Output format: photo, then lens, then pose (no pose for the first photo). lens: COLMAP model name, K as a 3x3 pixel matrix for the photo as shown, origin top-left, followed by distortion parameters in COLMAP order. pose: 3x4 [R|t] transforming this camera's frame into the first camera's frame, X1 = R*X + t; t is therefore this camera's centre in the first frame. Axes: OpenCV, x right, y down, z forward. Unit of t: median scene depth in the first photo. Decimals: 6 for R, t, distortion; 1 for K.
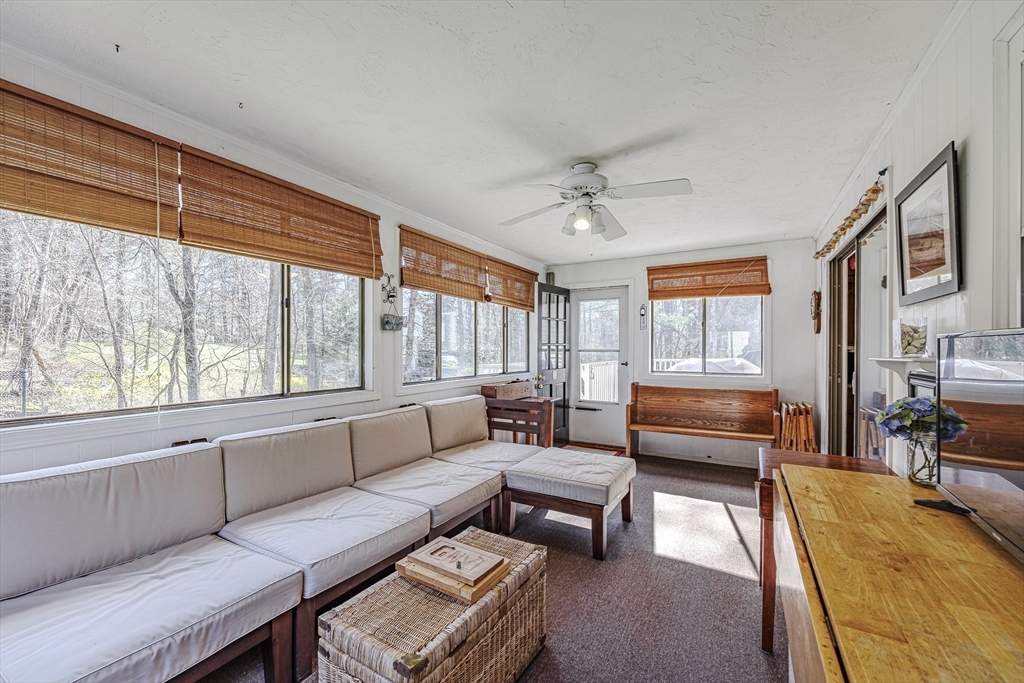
lens RADIAL K [[412.1, 0, 512.2], [0, 412.1, 347.9], [0, 0, 1]] dist [-0.000379, -0.000335]
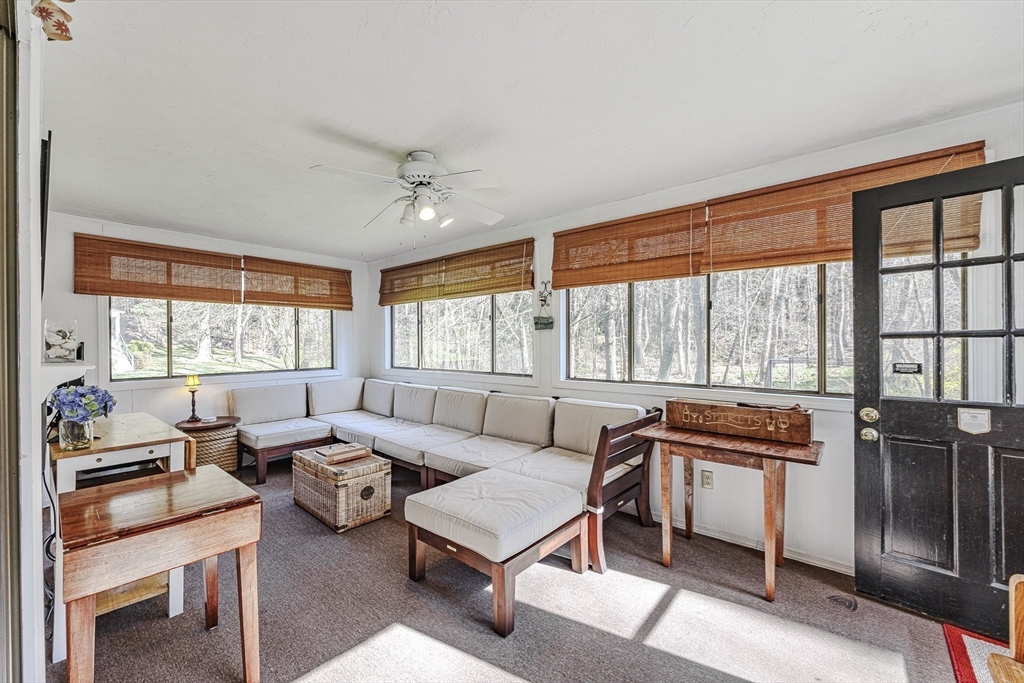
lens RADIAL K [[412.1, 0, 506.5], [0, 412.1, 341.7], [0, 0, 1]] dist [-0.000379, -0.000335]
pose [[-0.196432, -0.004797, -0.980506, 0.886435], [0.009583, 0.999931, -0.006811, -0.002009], [0.980471, -0.010734, -0.196372, 1.145757]]
